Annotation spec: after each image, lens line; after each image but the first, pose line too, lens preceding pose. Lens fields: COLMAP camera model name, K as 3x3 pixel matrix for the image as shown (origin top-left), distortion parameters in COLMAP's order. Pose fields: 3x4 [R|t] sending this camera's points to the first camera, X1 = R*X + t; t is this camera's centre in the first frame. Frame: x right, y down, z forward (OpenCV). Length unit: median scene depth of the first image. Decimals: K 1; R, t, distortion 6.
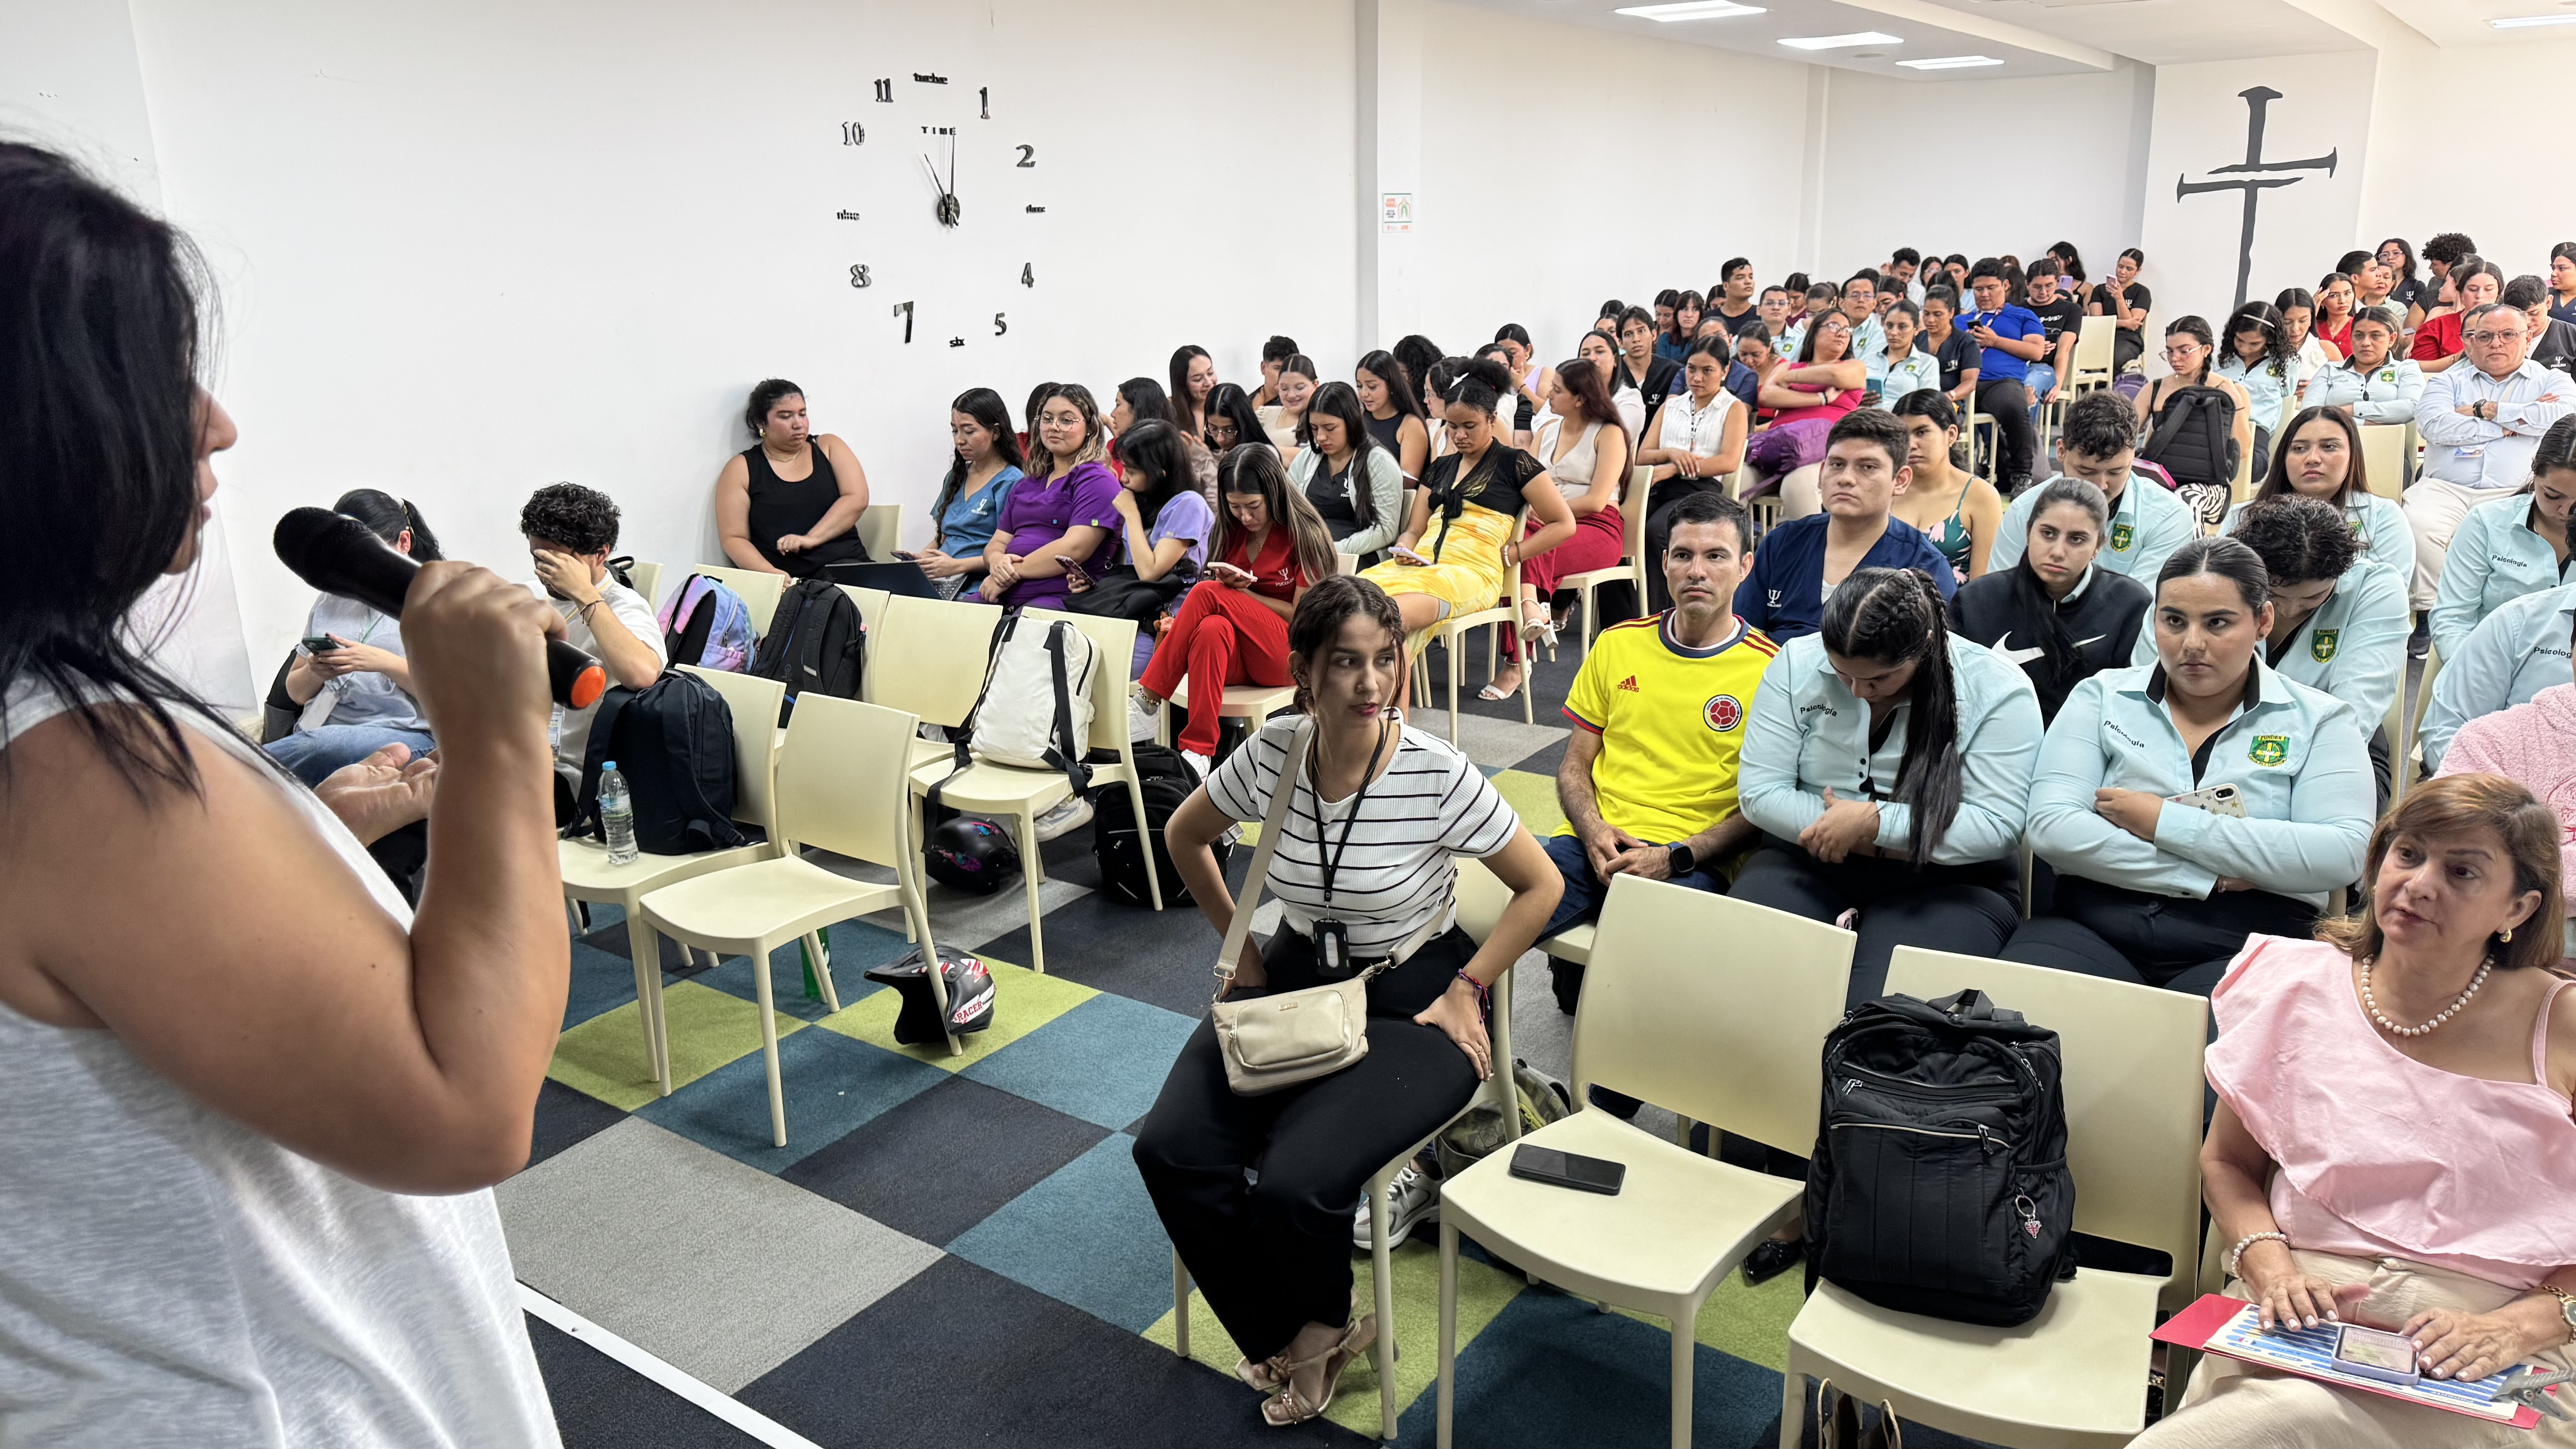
lens RADIAL K [[1807.2, 0, 1269.1], [0, 1807.2, 766.1], [0, 0, 1]] dist [0.085604, -0.135135]
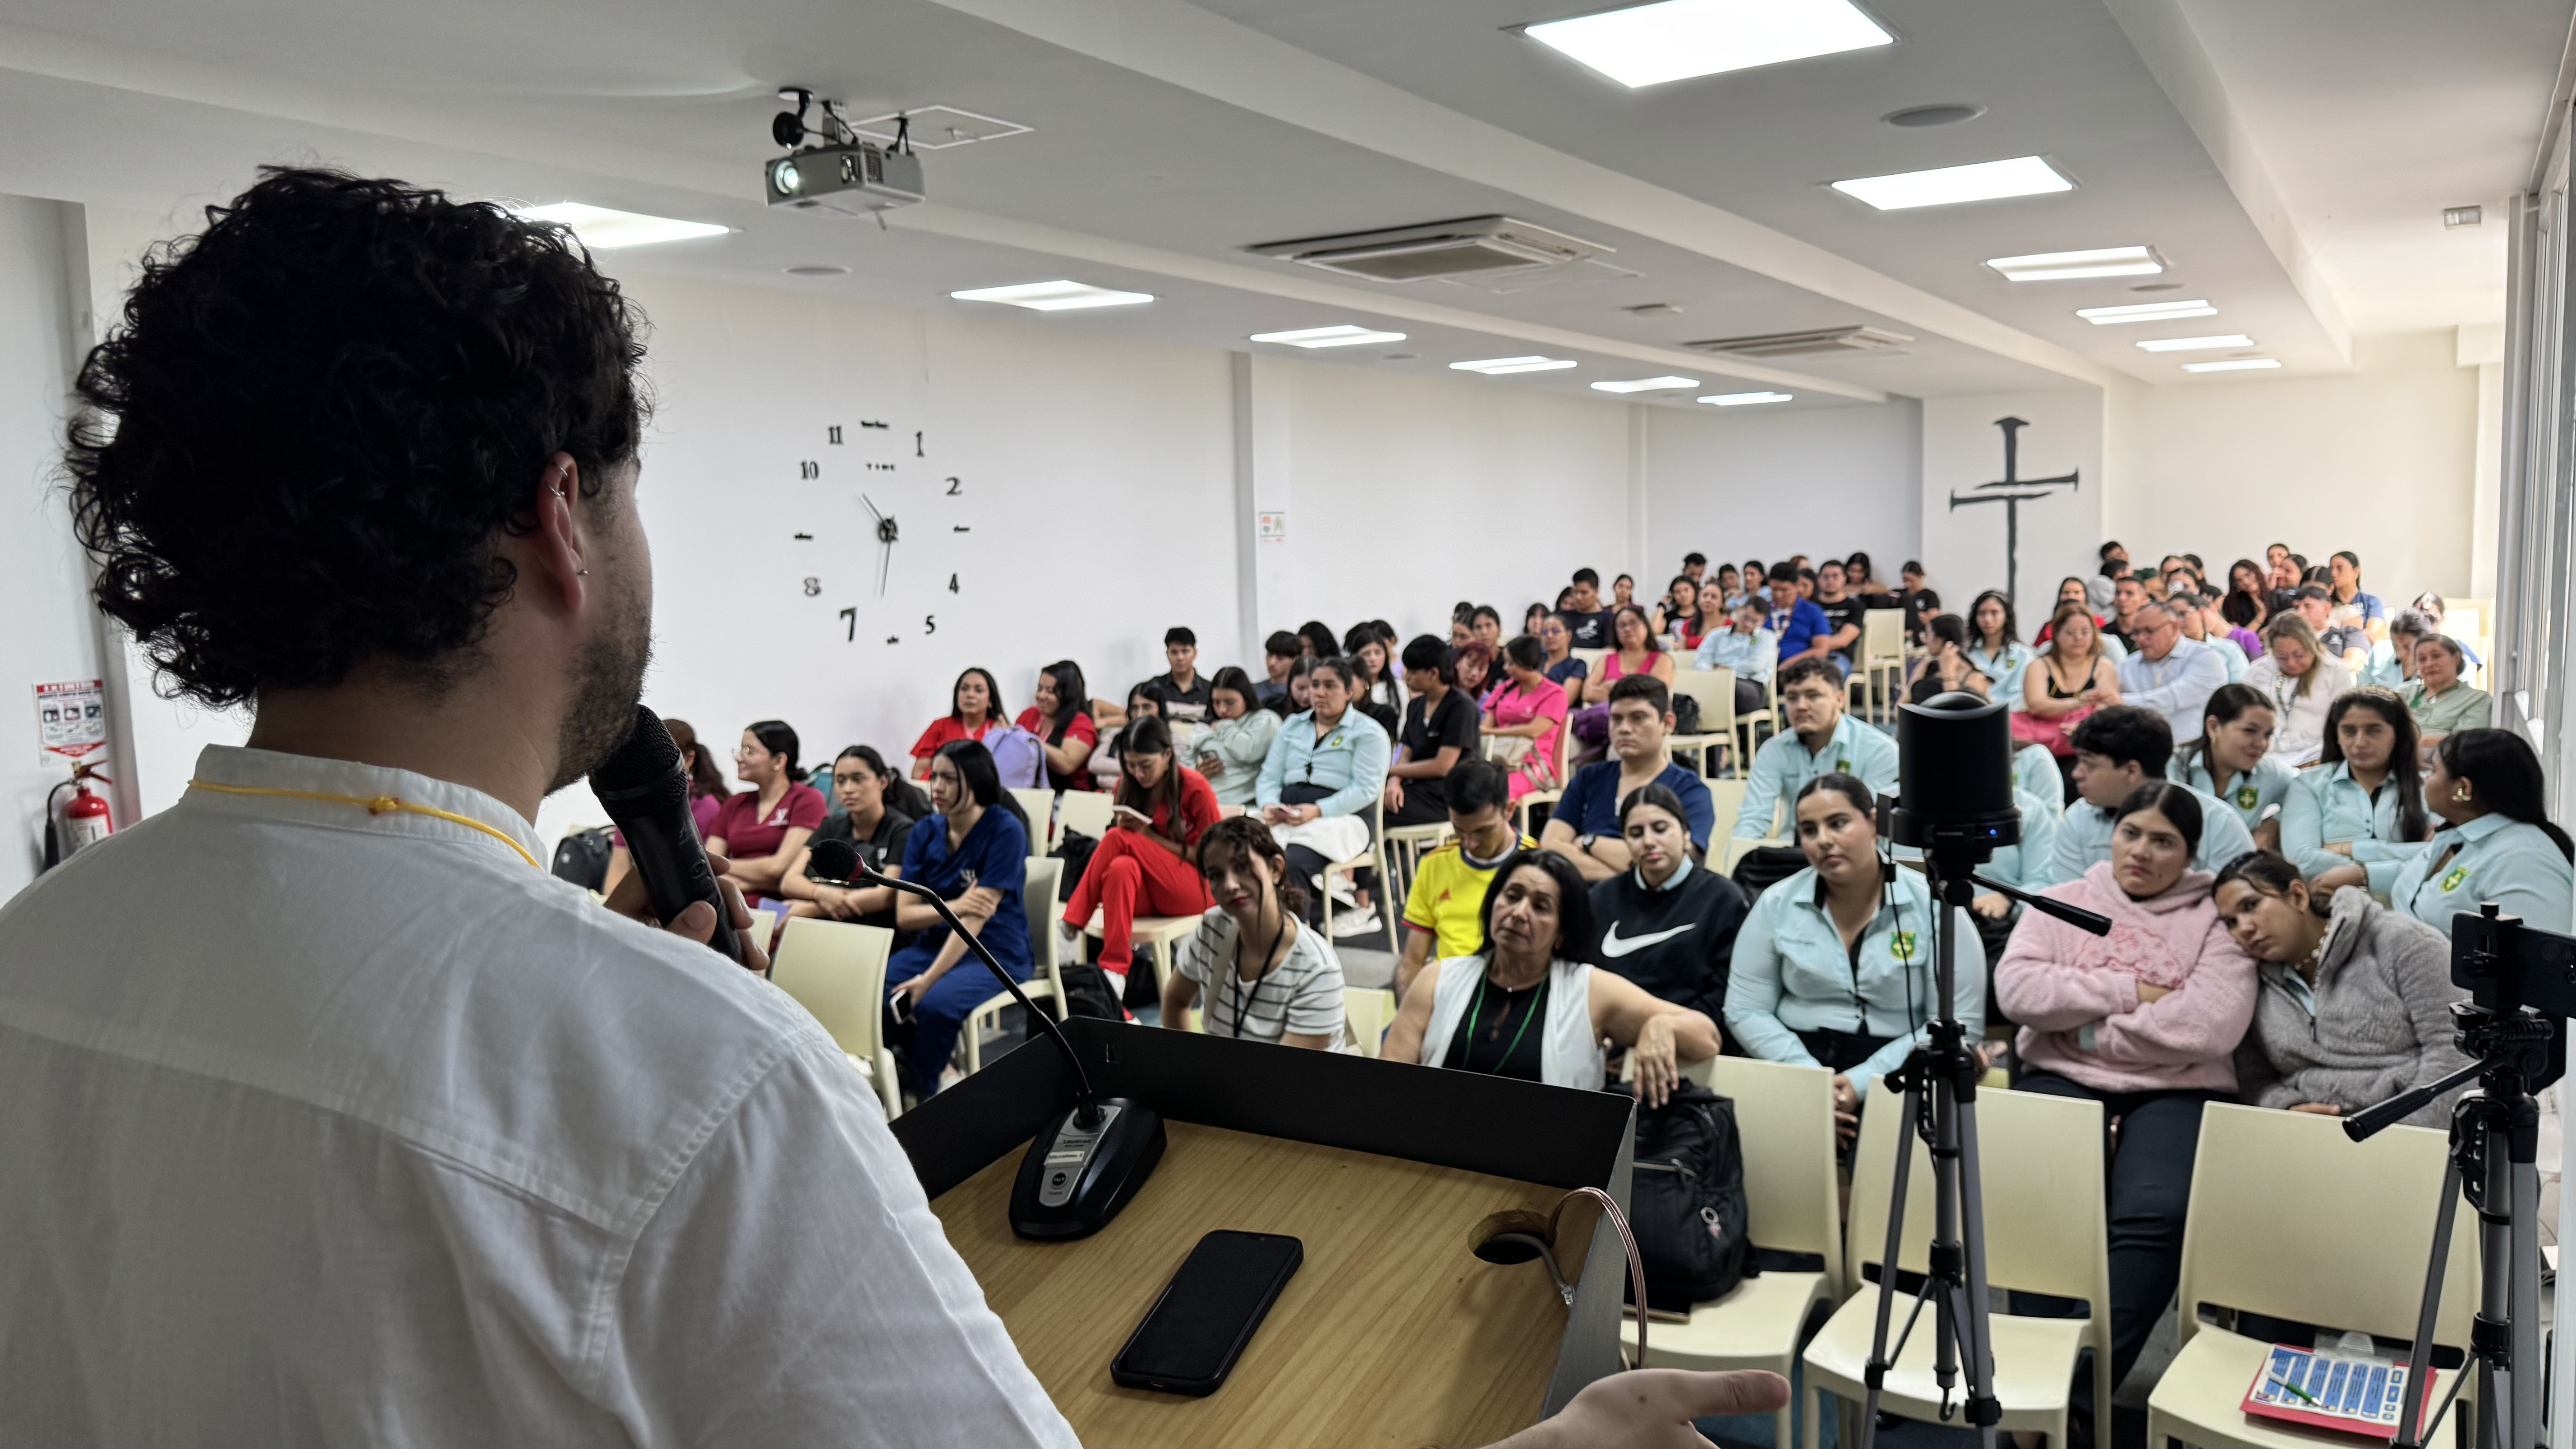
lens RADIAL K [[1896.3, 0, 1288.0], [0, 1896.3, 724.5], [0, 0, 1]] dist [0.185037, -0.497049]
pose [[0.997379, -0.012380, 0.071292, -0.008943], [0.025138, 0.983170, -0.180955, 0.047822], [-0.067852, 0.182273, 0.980904, -0.207113]]
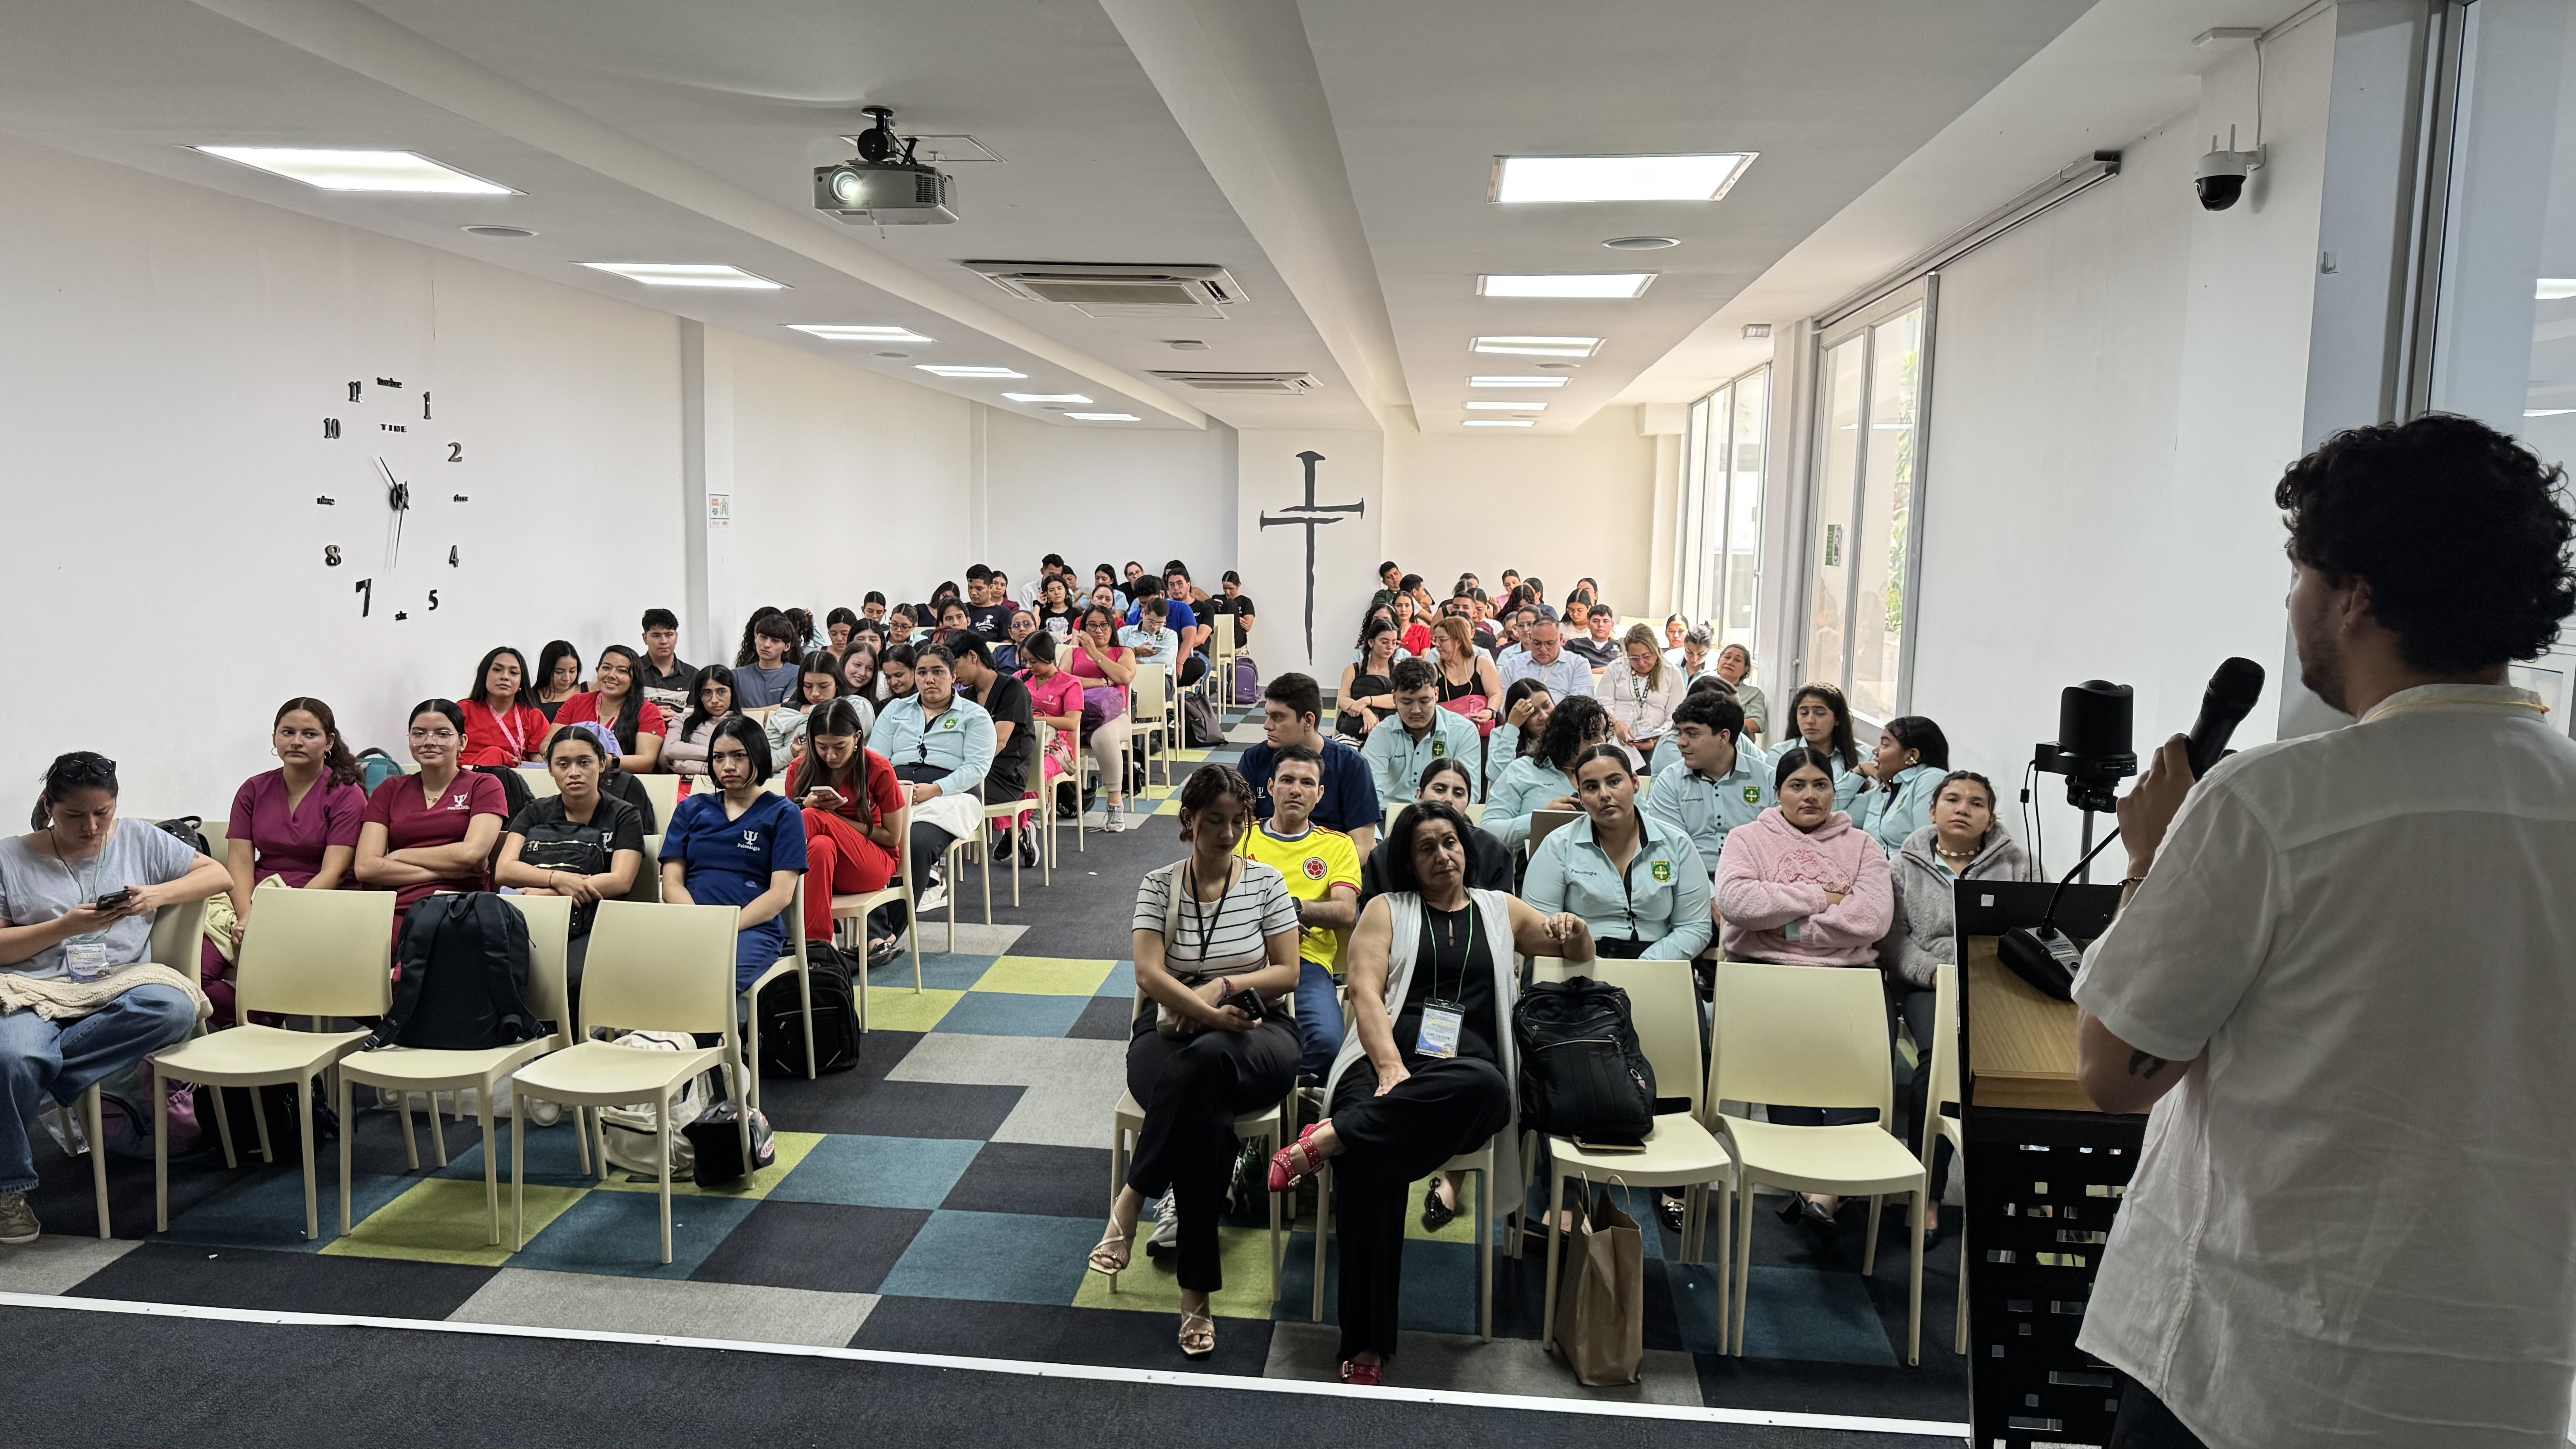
lens RADIAL K [[1896.3, 0, 1288.0], [0, 1896.3, 724.5], [0, 0, 1]] dist [0.185037, -0.497049]
pose [[0.846397, -0.012523, 0.532406, -0.350917], [0.105941, 0.983702, -0.145282, 0.050538], [-0.521909, 0.179369, 0.833929, -0.209563]]
